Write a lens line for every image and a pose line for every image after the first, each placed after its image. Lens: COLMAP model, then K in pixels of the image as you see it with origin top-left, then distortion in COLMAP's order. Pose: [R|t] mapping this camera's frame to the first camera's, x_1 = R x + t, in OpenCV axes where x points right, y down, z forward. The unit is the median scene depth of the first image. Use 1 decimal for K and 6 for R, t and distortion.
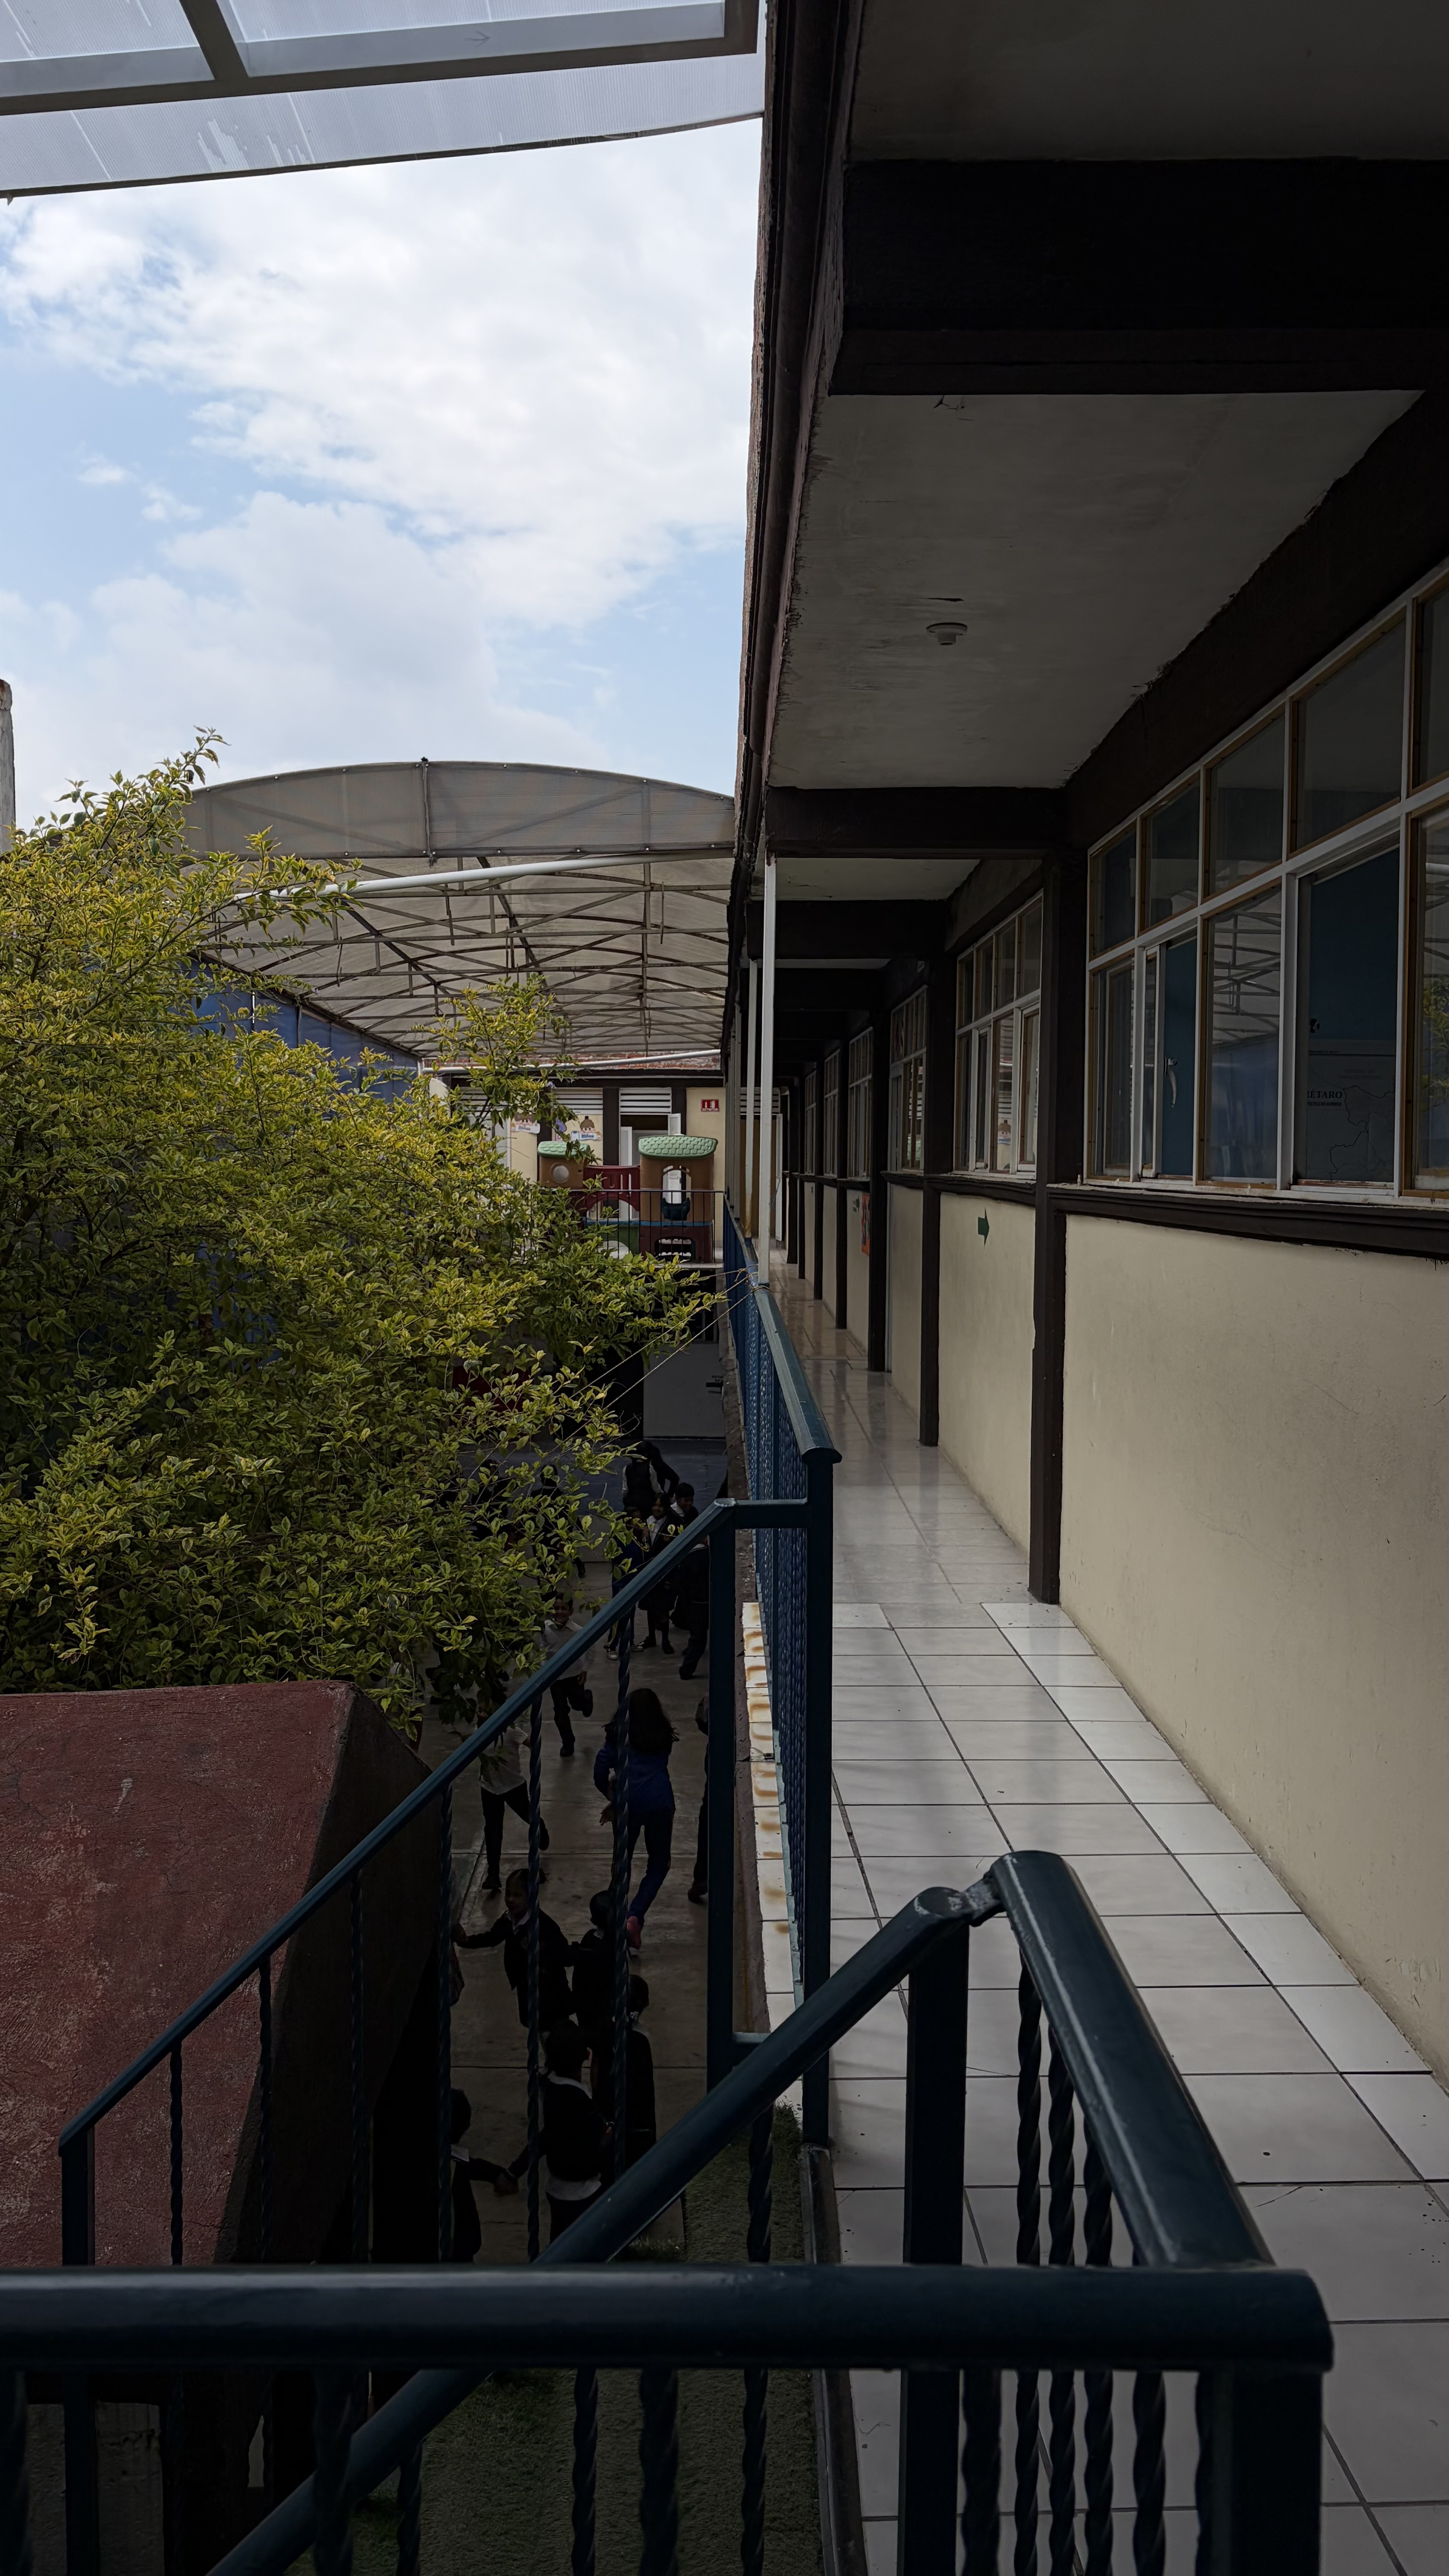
lens RADIAL K [[1942.1, 0, 740.5], [0, 1942.1, 1313.2], [0, 0, 1]] dist [0.041484, -0.036462]
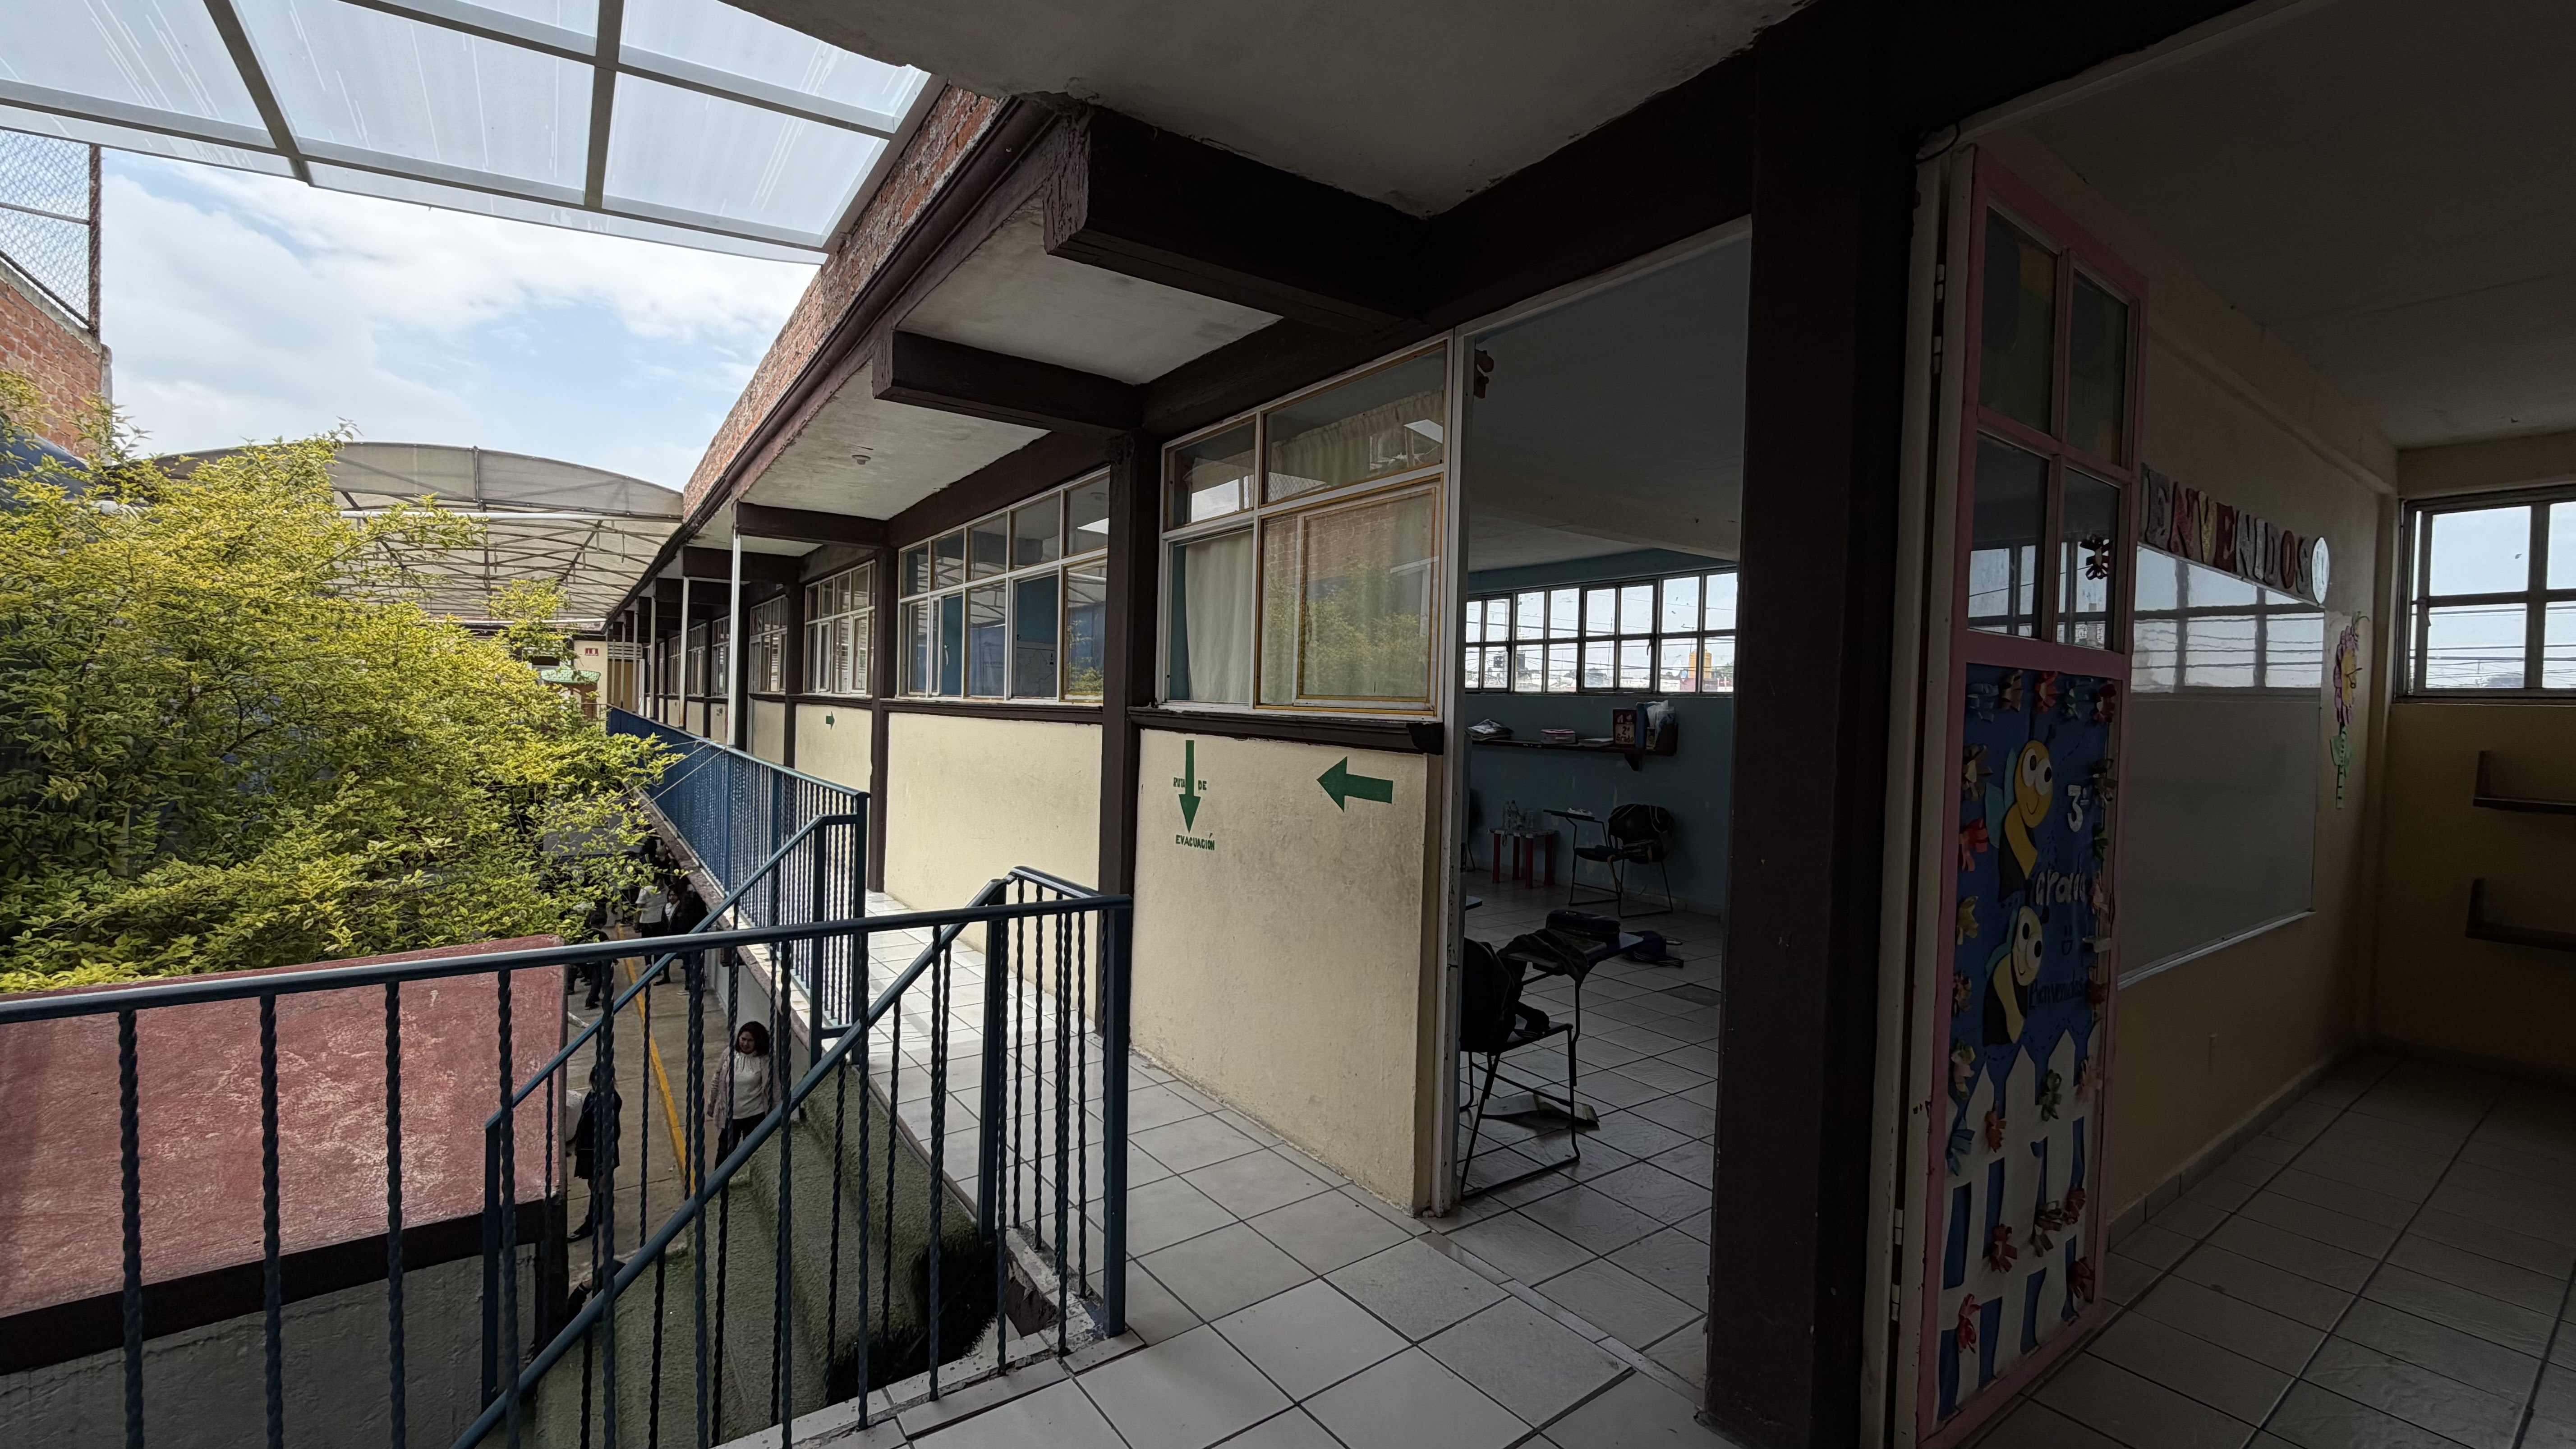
lens RADIAL K [[1028.0, 0, 1294.5], [0, 1028.0, 742.4], [0, 0, 1]] dist [-0.002050, -0.000232]
pose [[0.814482, -0.000664, 0.580188, -0.135430], [0.021241, 0.999363, -0.028674, 0.026373], [-0.579799, 0.035678, 0.813978, -0.211532]]
